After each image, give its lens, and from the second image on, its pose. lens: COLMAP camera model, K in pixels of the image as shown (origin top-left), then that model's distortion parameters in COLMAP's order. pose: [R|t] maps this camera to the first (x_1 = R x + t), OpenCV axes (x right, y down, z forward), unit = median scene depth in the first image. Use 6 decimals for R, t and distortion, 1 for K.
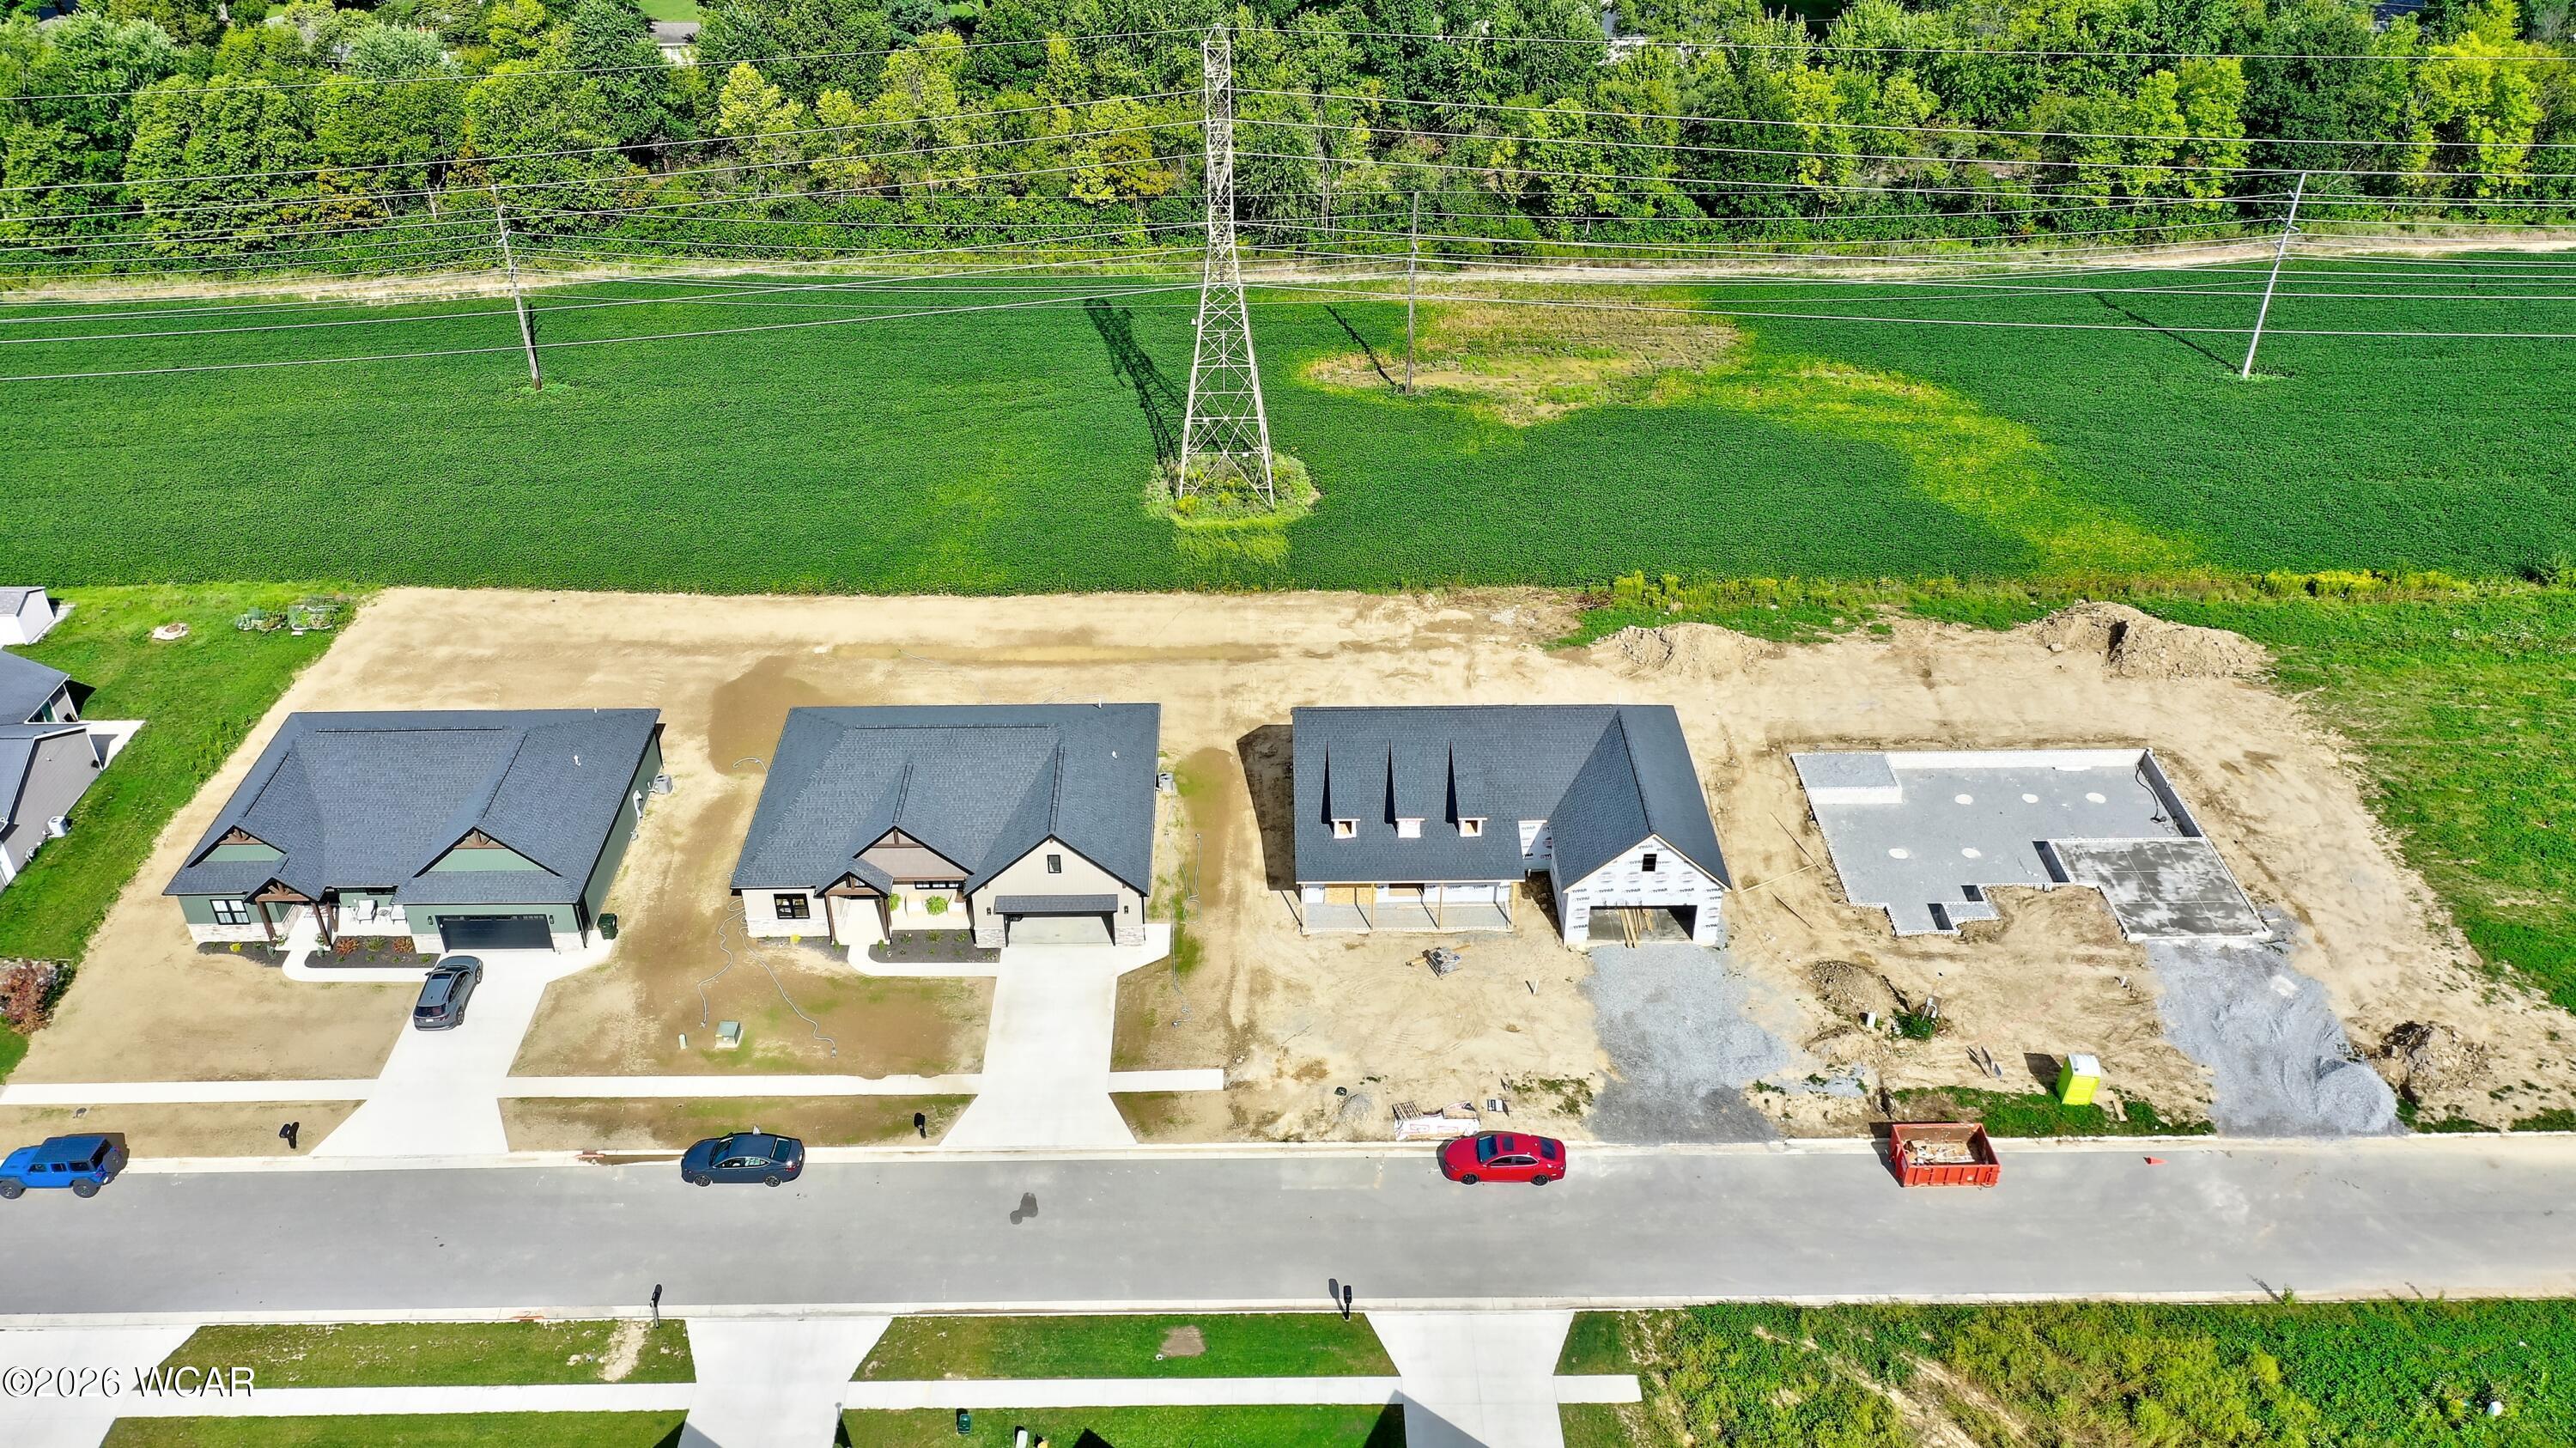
lens RADIAL K [[2020.8, 0, 1270.3], [0, 2020.8, 721.3], [0, 0, 1]] dist [-0.005888, 0.009246]
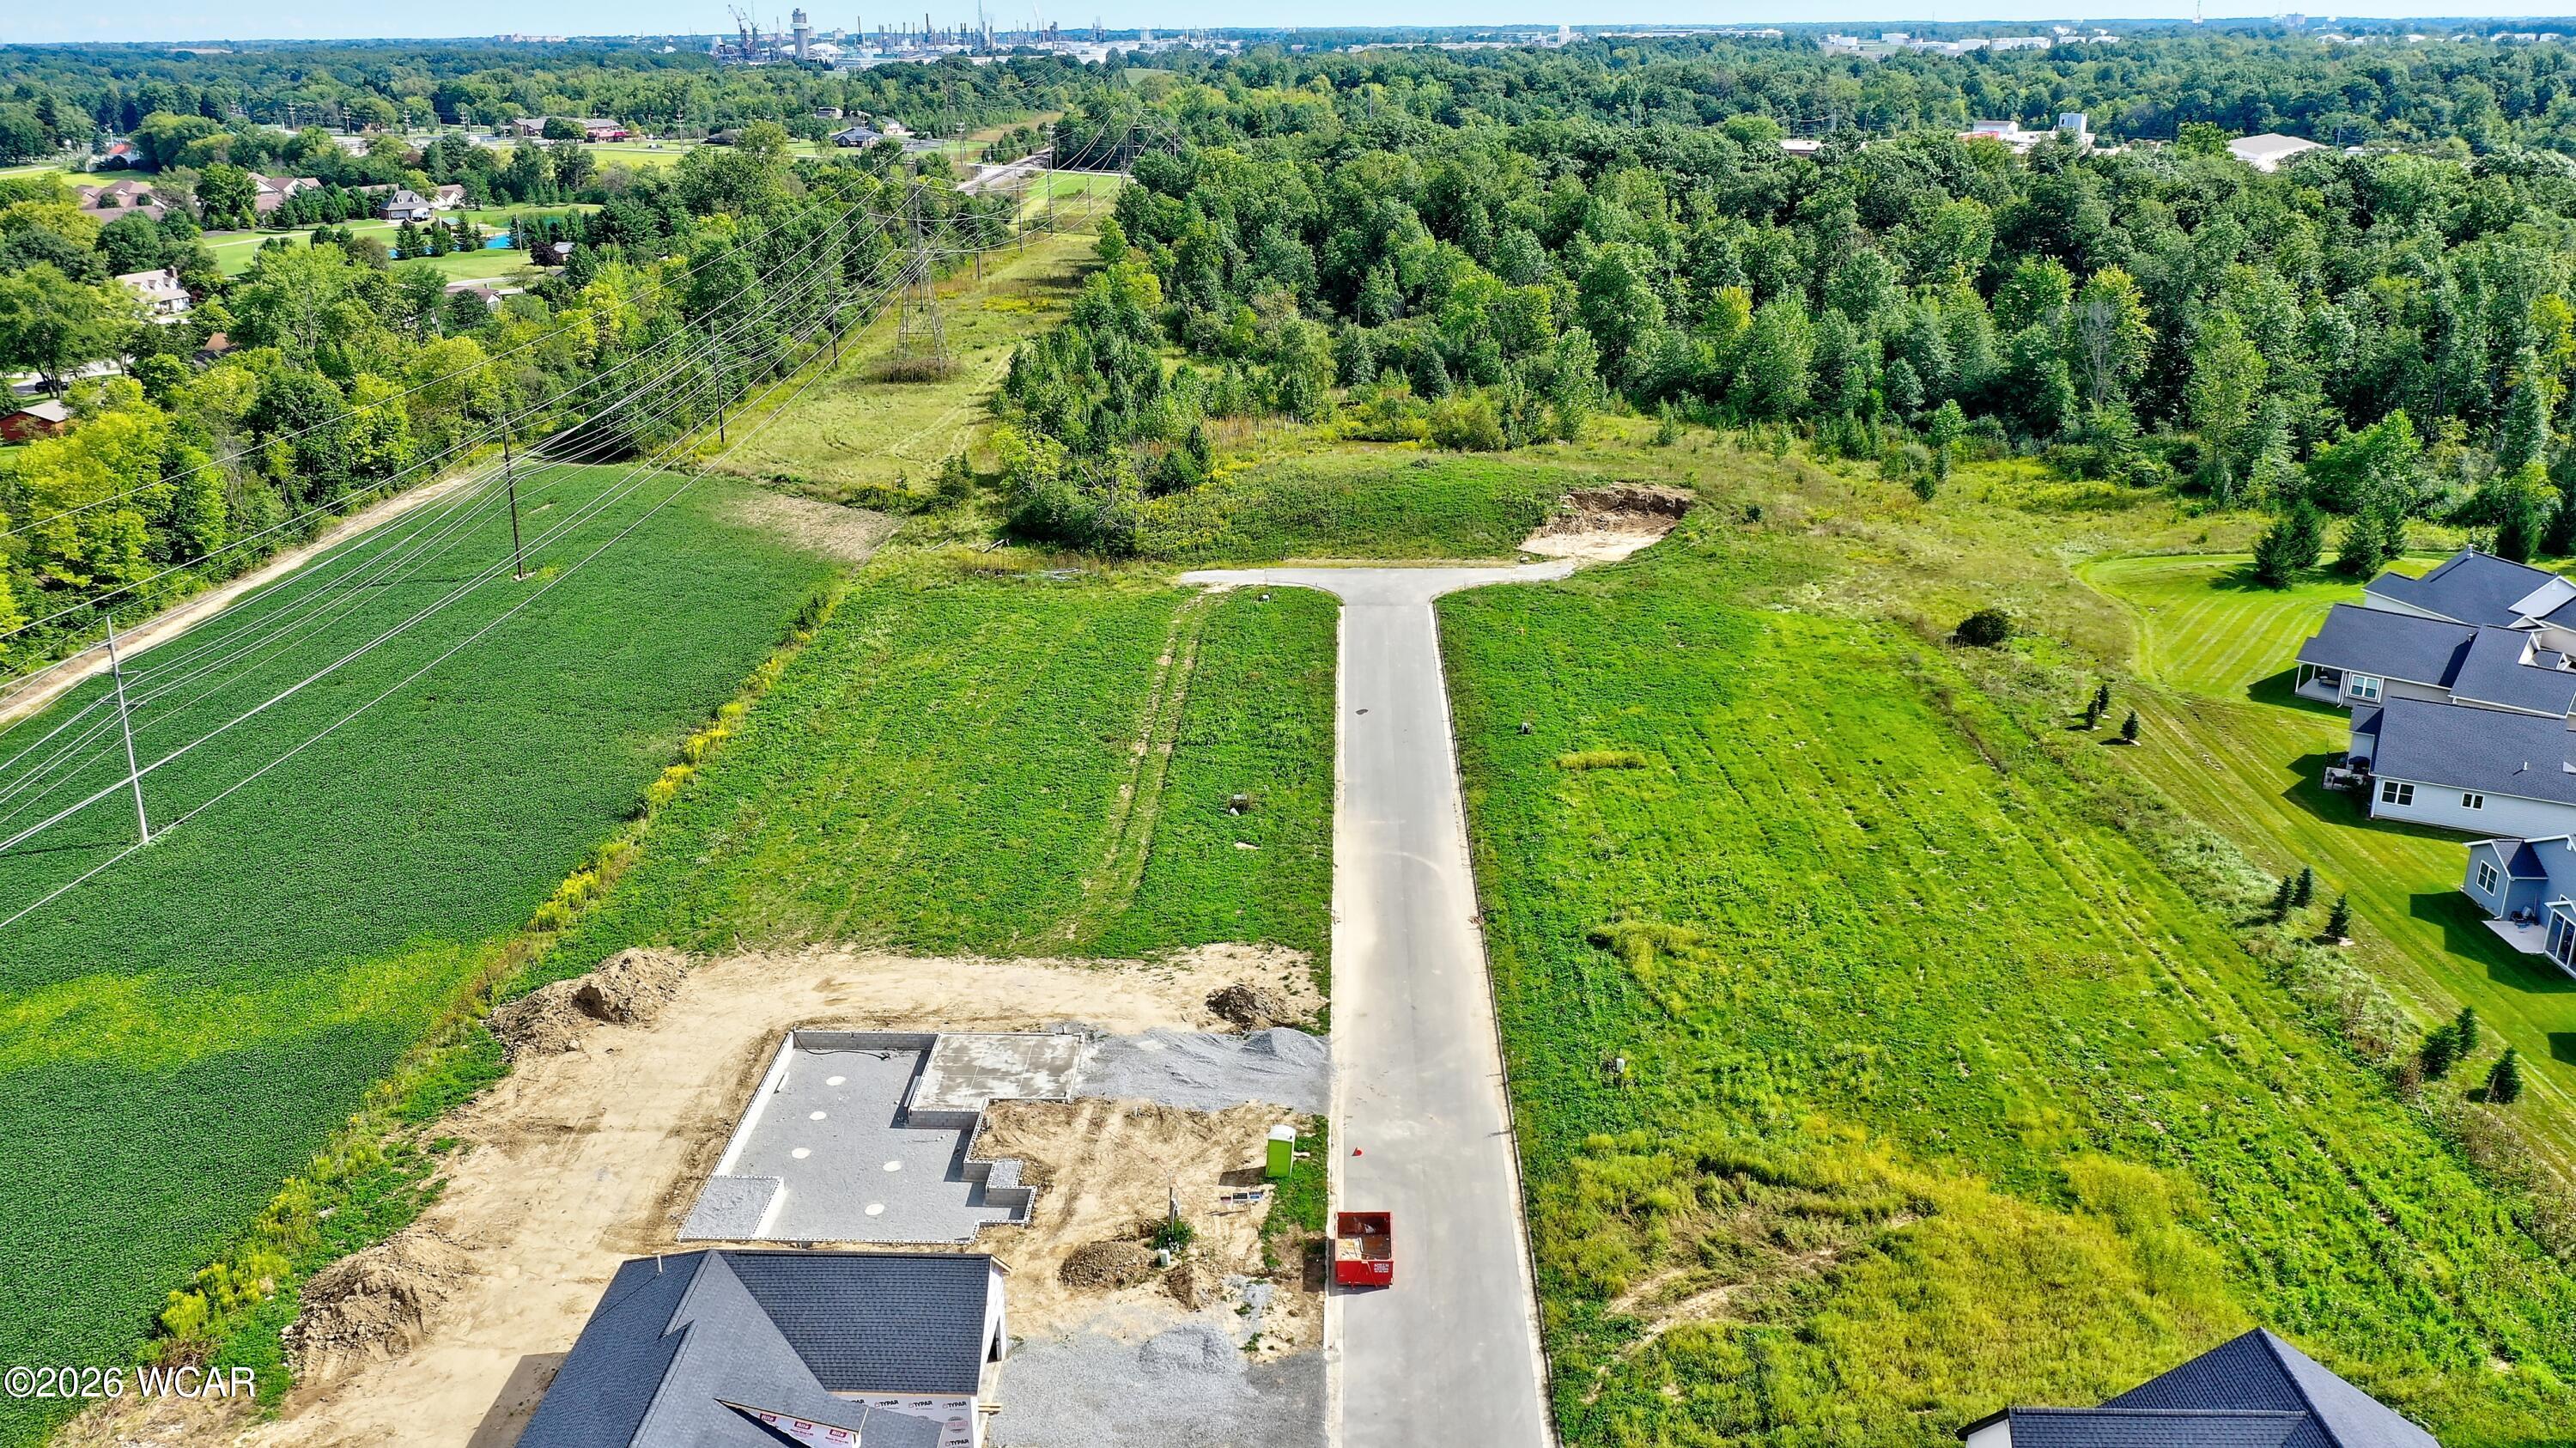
lens RADIAL K [[2020.8, 0, 1270.3], [0, 2020.8, 721.3], [0, 0, 1]] dist [-0.005888, 0.009246]
pose [[0.046334, -0.319347, 0.946504, -0.410770], [0.556600, 0.795056, 0.241003, -0.201056], [-0.829488, 0.515658, 0.214587, 0.495878]]
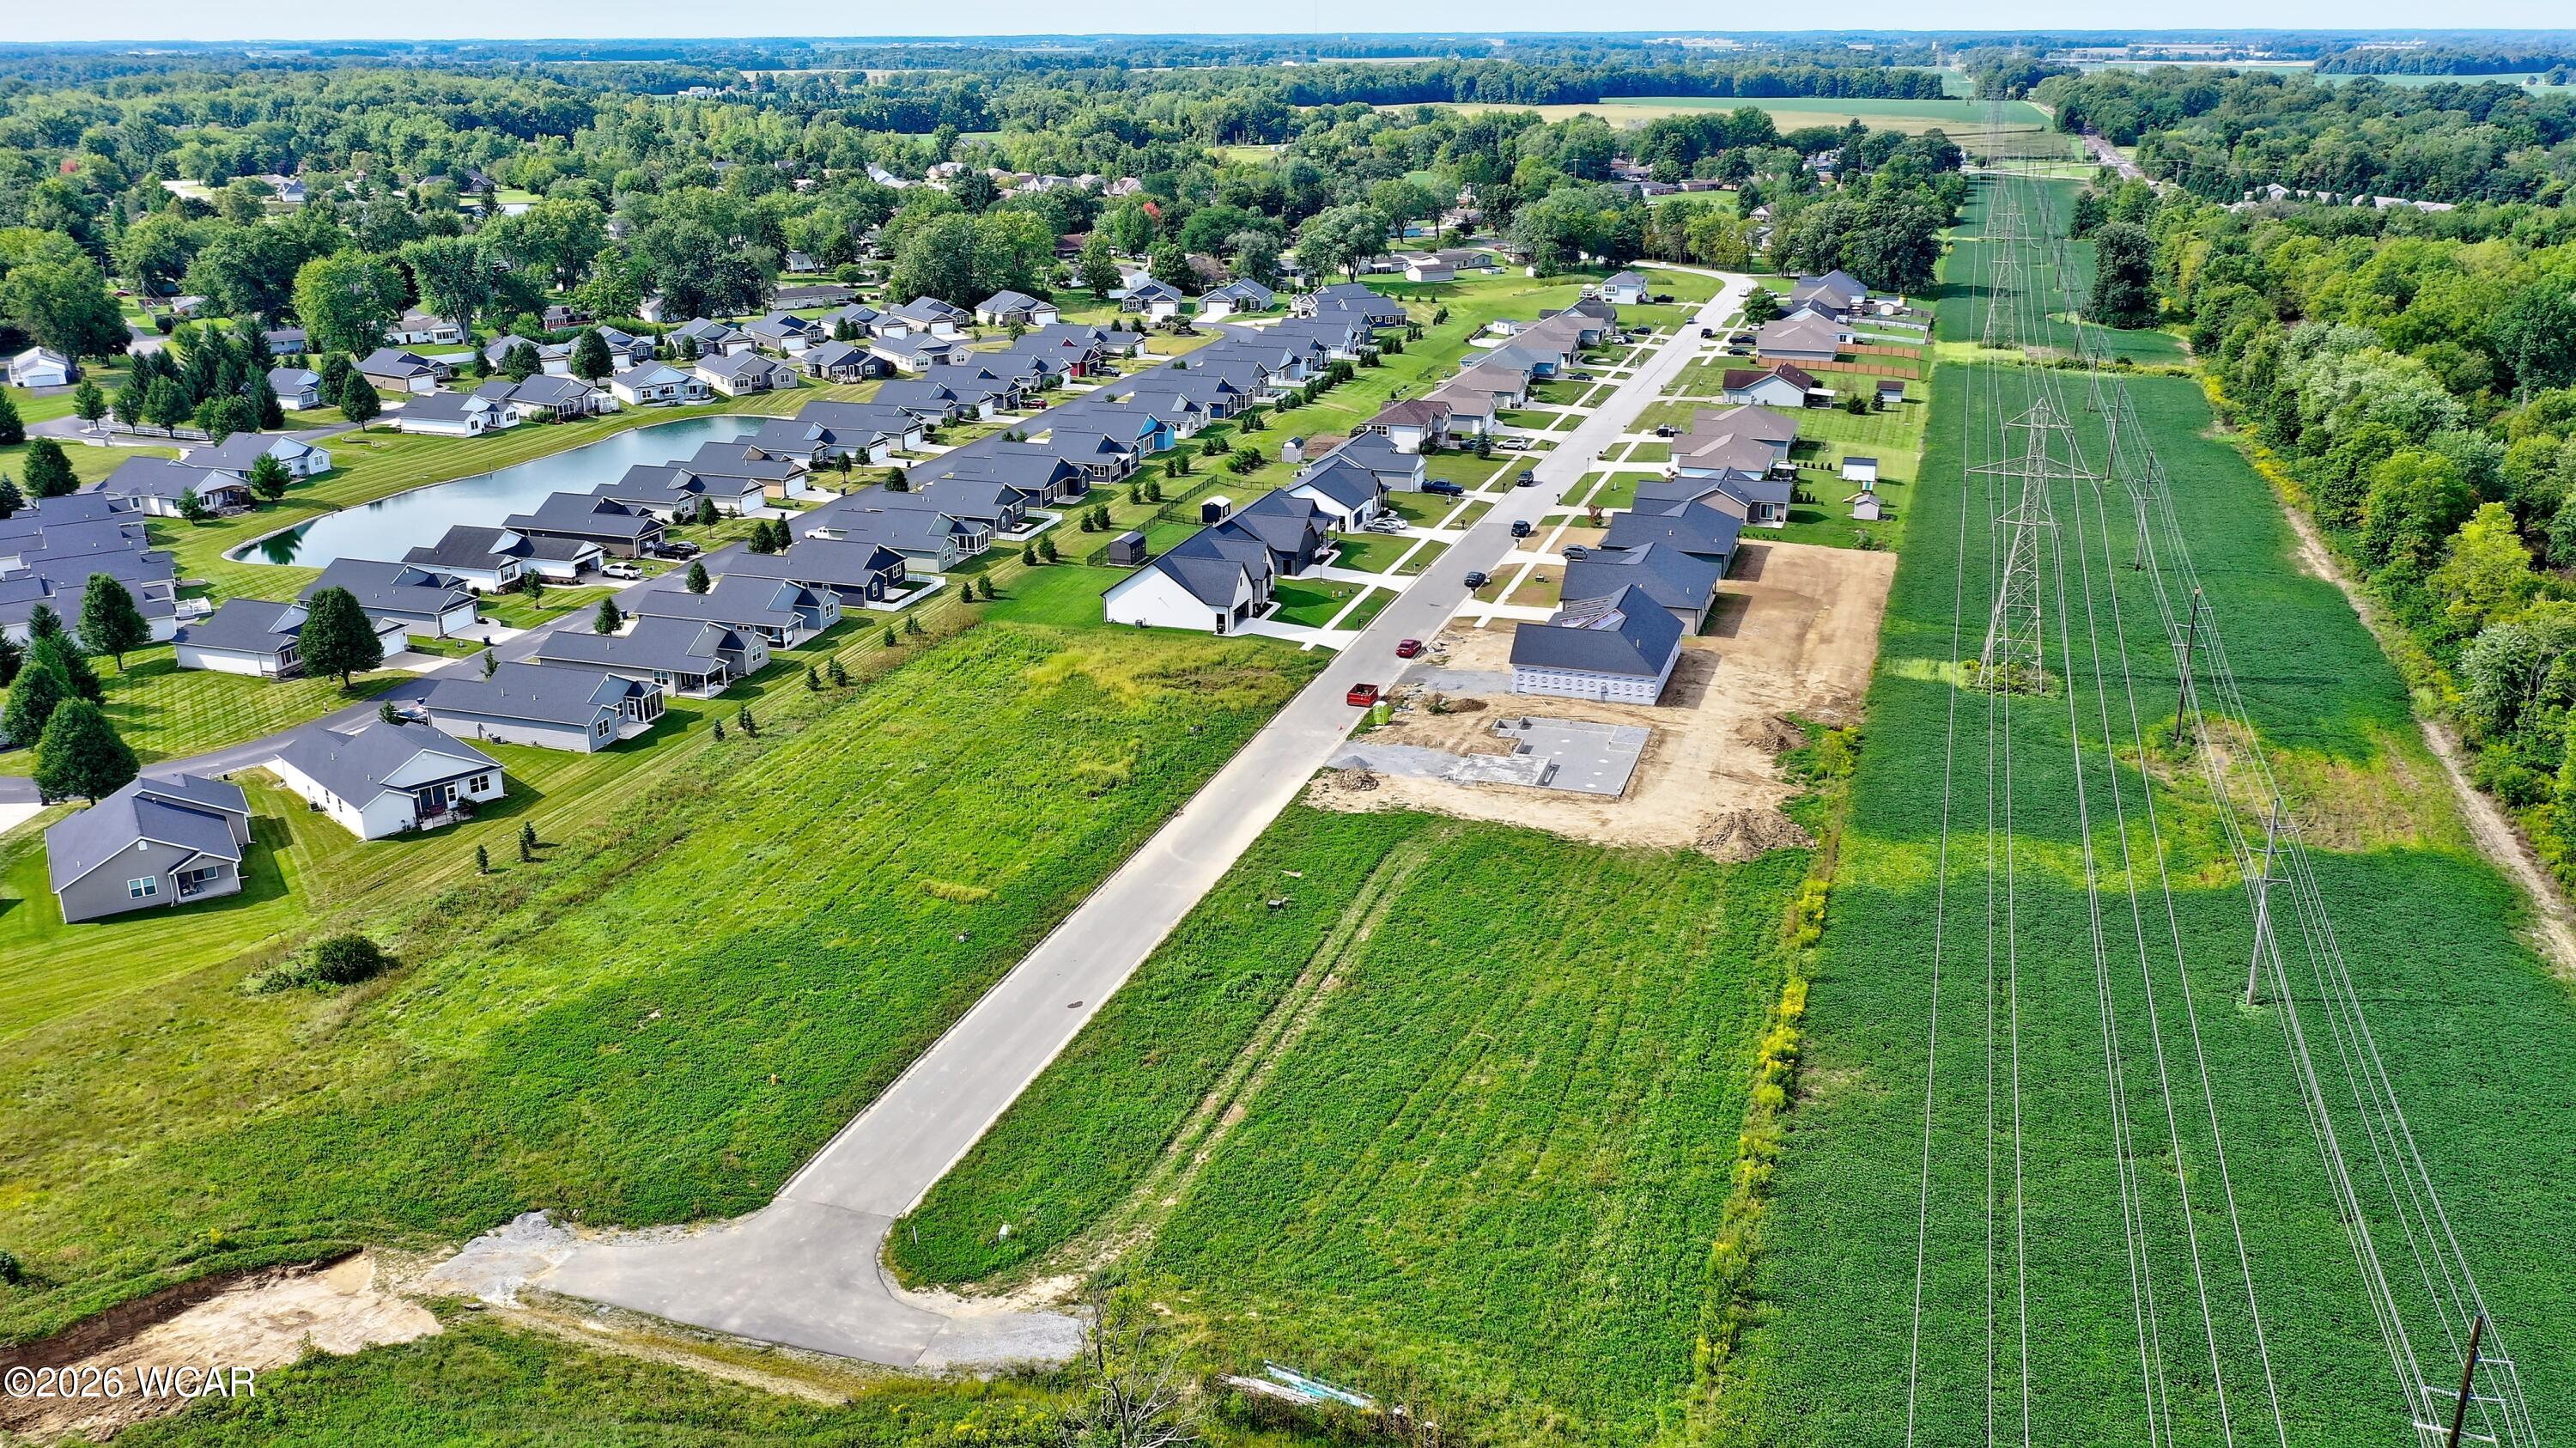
lens RADIAL K [[2020.8, 0, 1270.3], [0, 2020.8, 721.3], [0, 0, 1]] dist [-0.005888, 0.009246]
pose [[-0.327893, 0.314744, -0.890743, 1.917388], [-0.515984, 0.730146, 0.447937, -0.606380], [0.791358, 0.606484, -0.077007, 0.819978]]
